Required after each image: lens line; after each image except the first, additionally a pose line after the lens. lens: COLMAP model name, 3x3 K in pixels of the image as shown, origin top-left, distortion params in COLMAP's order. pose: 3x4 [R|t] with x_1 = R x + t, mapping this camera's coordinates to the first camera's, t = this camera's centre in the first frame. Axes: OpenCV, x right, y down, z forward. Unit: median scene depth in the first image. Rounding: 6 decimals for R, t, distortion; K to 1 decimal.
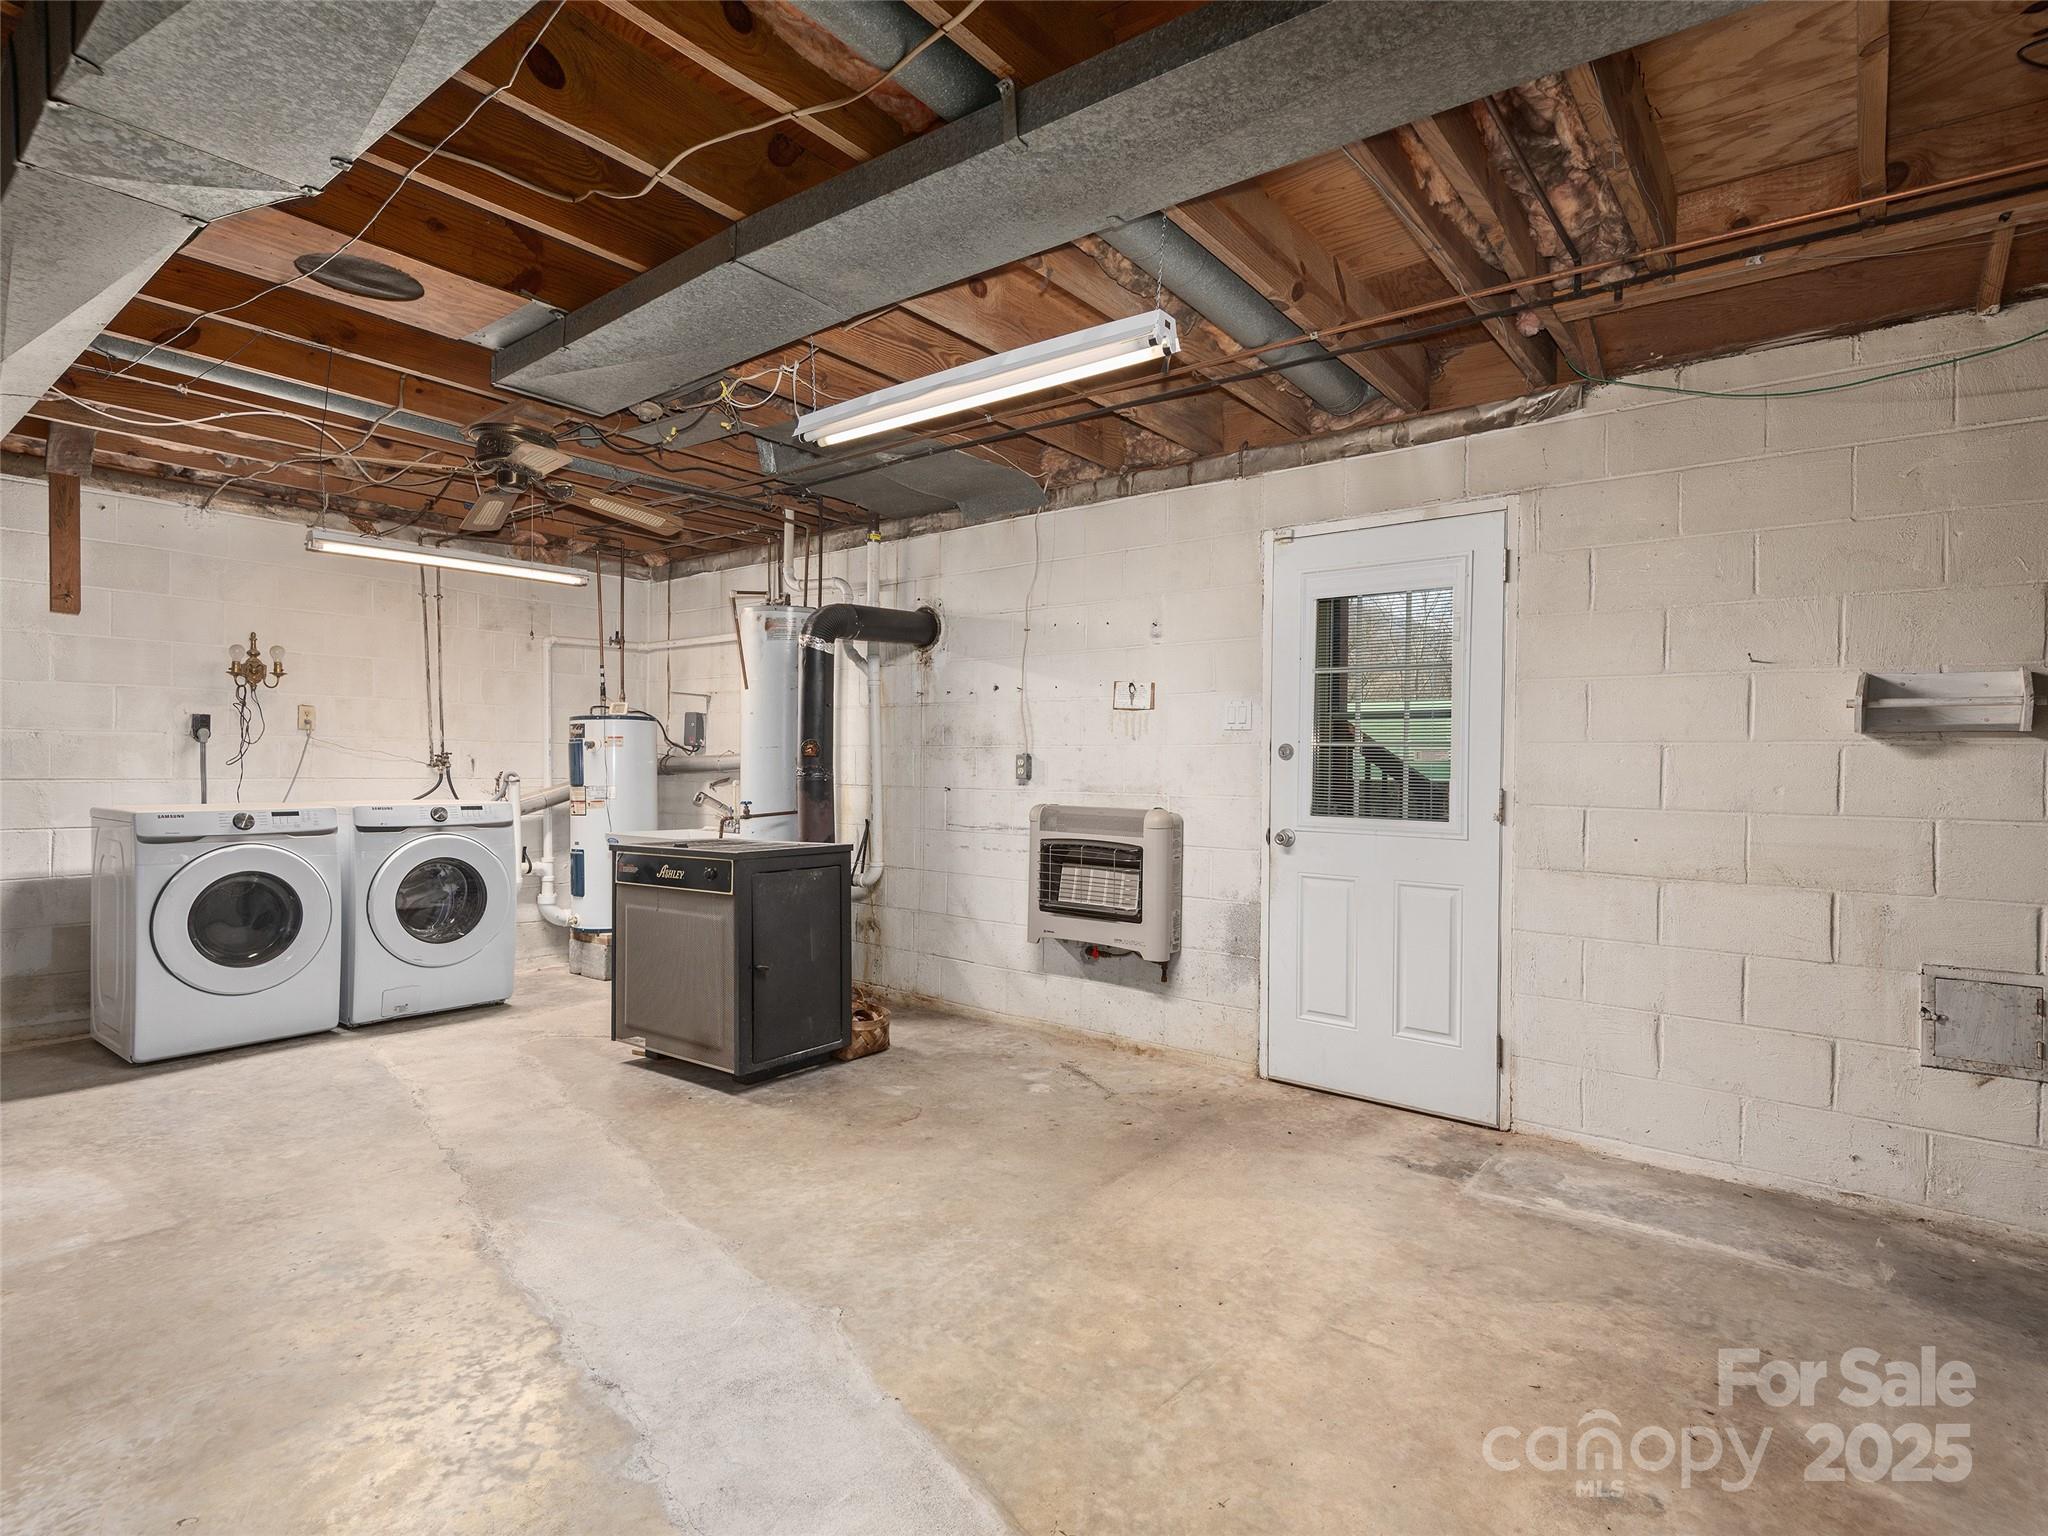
lens RADIAL K [[1048.6, 0, 1029.1], [0, 1048.6, 770.3], [0, 0, 1]] dist [0.024578, -0.001394]
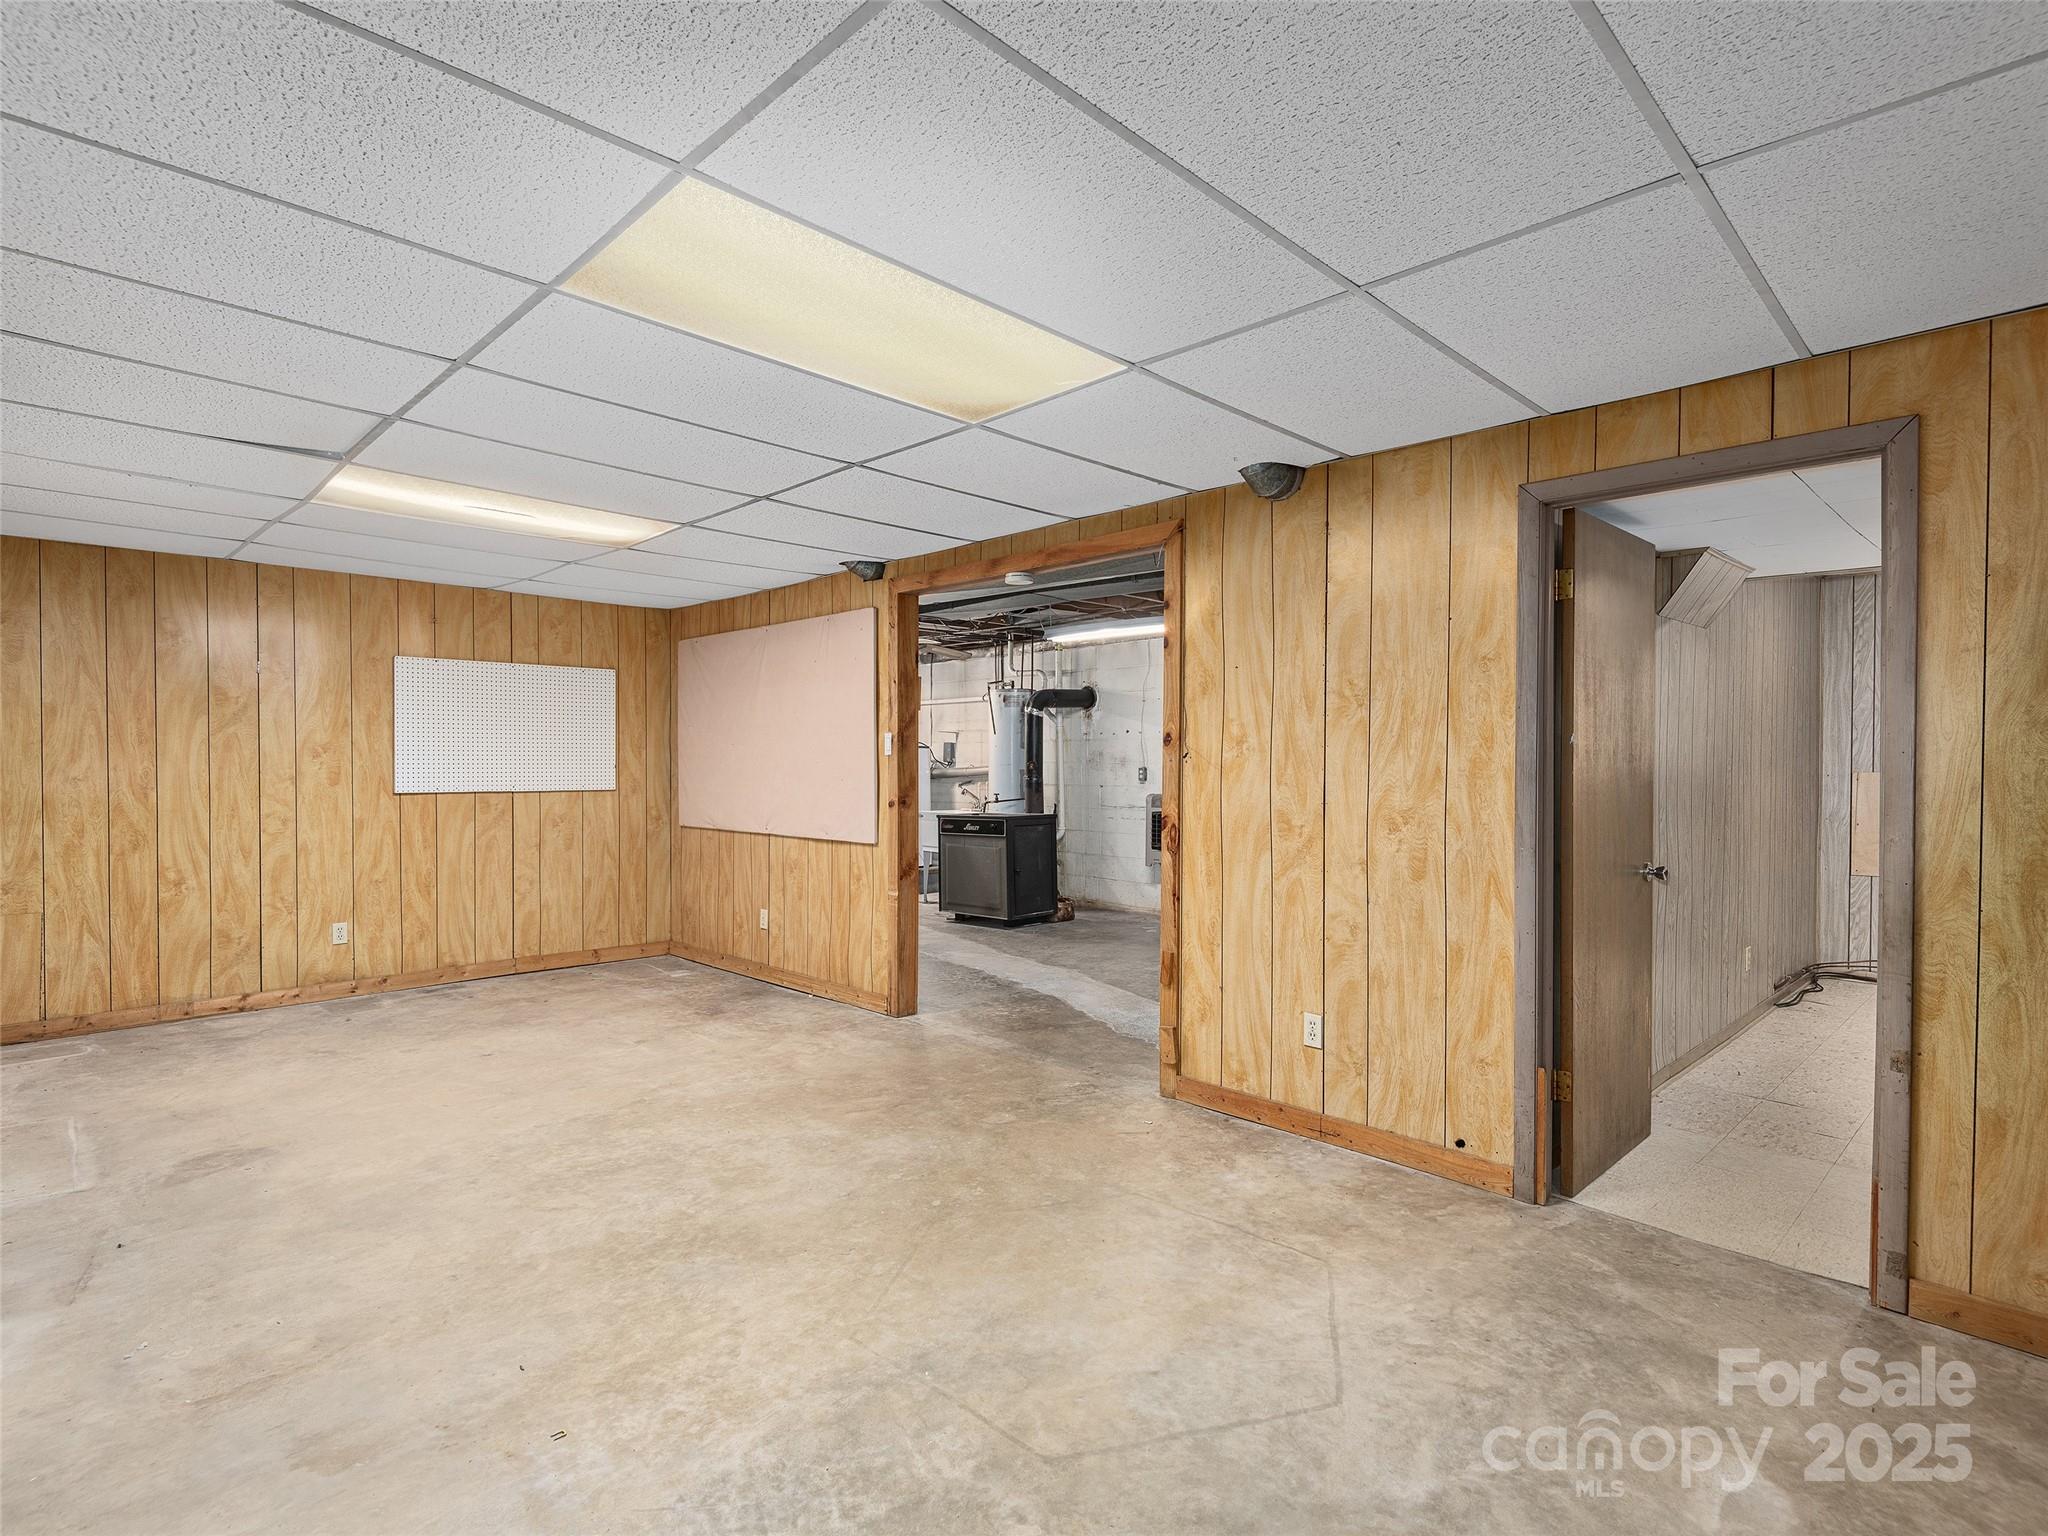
lens RADIAL K [[1048.6, 0, 1029.1], [0, 1048.6, 770.3], [0, 0, 1]] dist [0.024578, -0.001394]
pose [[0.992440, -0.010315, -0.122296, 0.022056], [0.010550, 0.999944, 0.001277, -0.013774], [0.122276, -0.002558, 0.992493, -0.850580]]
